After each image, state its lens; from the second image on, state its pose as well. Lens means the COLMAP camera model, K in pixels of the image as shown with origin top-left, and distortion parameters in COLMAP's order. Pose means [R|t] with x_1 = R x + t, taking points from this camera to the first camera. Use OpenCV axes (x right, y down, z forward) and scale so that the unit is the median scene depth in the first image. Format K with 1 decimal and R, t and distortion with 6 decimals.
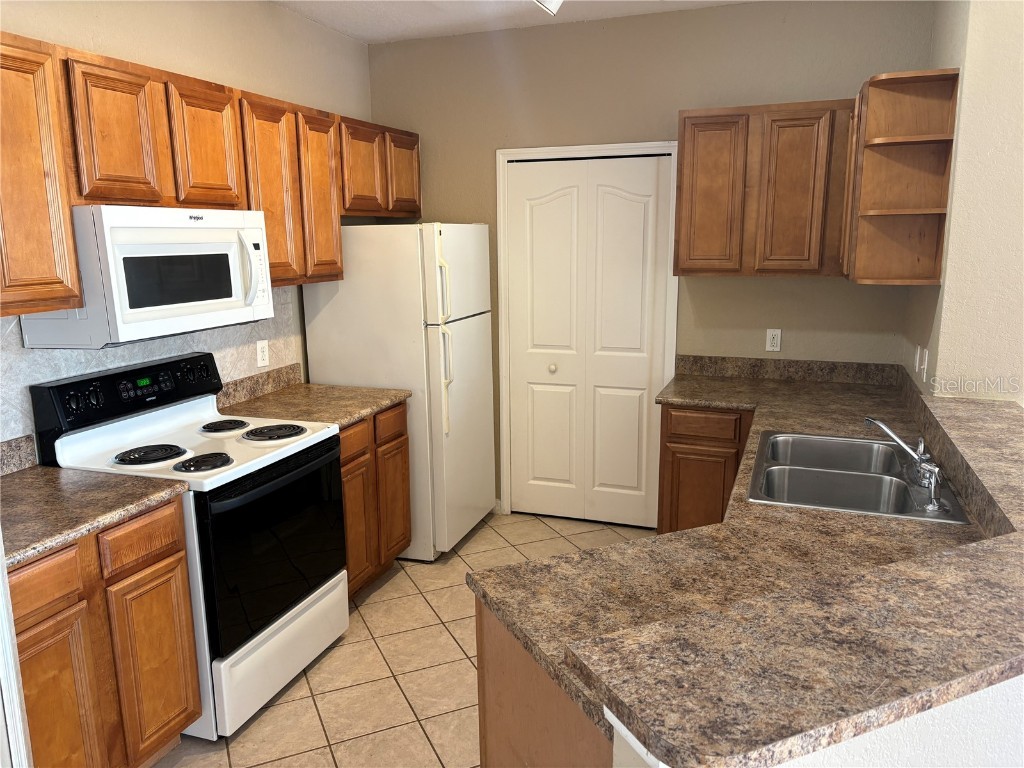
lens RADIAL K [[784.2, 0, 522.9], [0, 784.2, 385.1], [0, 0, 1]] dist [0.052730, -0.061179]
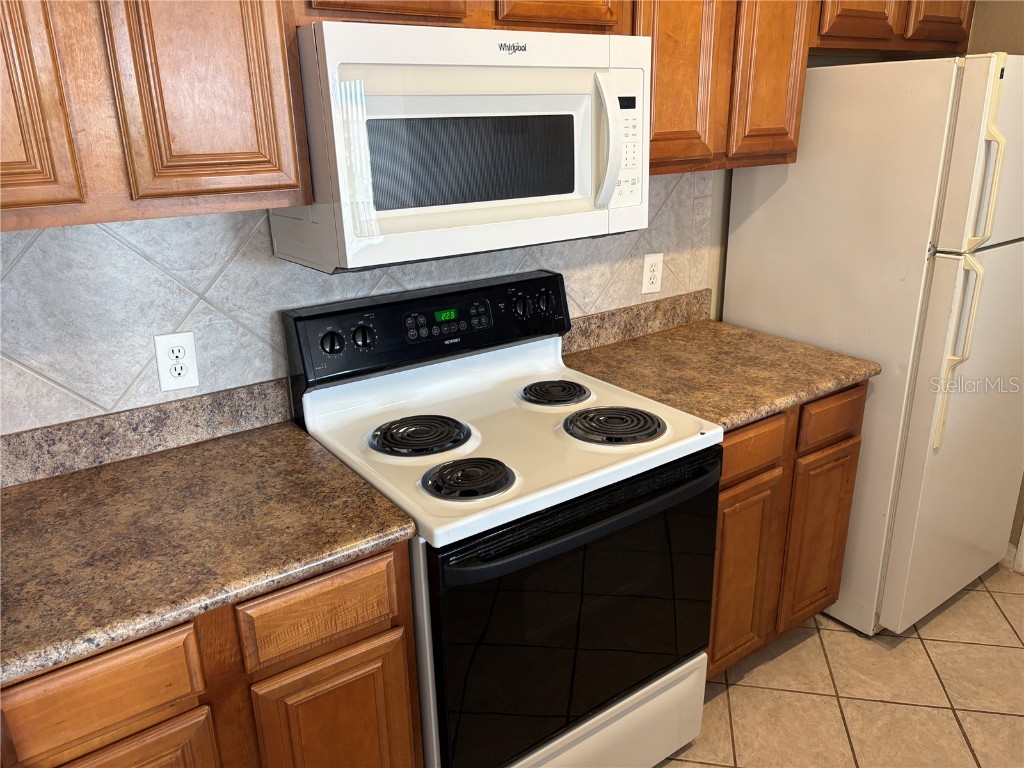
lens RADIAL K [[784.2, 0, 517.3], [0, 784.2, 385.2], [0, 0, 1]] dist [0.052730, -0.061179]
pose [[0.817941, 0.190180, -0.542958, -0.047597], [-0.102486, 0.976852, 0.187768, -0.065429], [0.566099, -0.097937, 0.818499, 0.409794]]
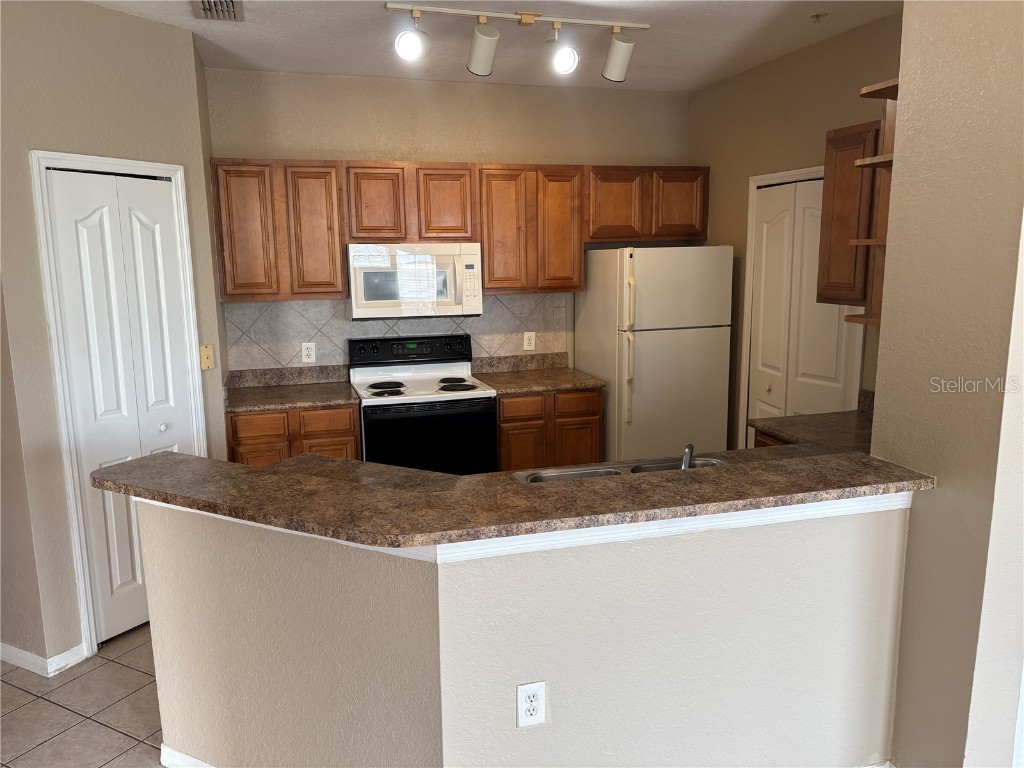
lens RADIAL K [[784.2, 0, 512.2], [0, 784.2, 395.2], [0, 0, 1]] dist [0.052730, -0.061179]
pose [[0.595005, 0.149426, -0.789709, 0.831223], [-0.146368, 0.986280, 0.076341, -0.050291], [0.790282, 0.070165, 0.608713, 0.137982]]
